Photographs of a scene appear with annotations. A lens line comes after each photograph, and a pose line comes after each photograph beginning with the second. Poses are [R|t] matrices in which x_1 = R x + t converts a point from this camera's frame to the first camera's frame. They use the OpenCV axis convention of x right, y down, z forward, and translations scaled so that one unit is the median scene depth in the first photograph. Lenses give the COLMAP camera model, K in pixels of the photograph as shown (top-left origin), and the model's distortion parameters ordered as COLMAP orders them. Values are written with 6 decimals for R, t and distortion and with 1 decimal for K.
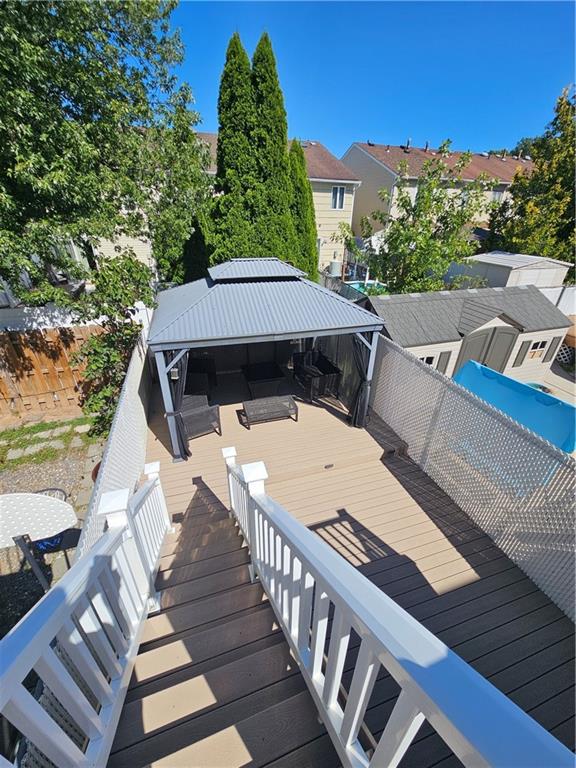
lens RADIAL K [[317.6, 0, 288.0], [0, 317.6, 384.0], [0, 0, 1]] dist [-0.000997, 0.000496]
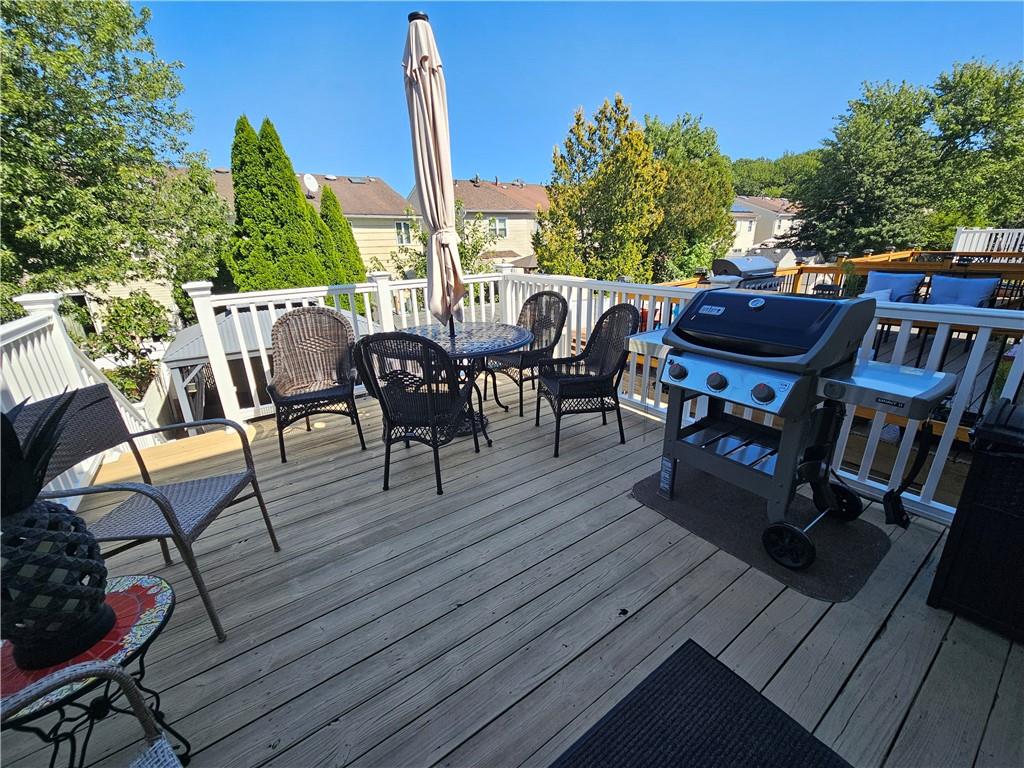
lens RADIAL K [[423.4, 0, 512.0], [0, 423.4, 384.0], [0, 0, 1]] dist [-0.000997, 0.000496]
pose [[0.959560, -0.129800, 0.249792, 0.273699], [0.171993, 0.972794, -0.155207, 0.287374], [-0.222851, 0.191893, 0.955779, -0.532072]]
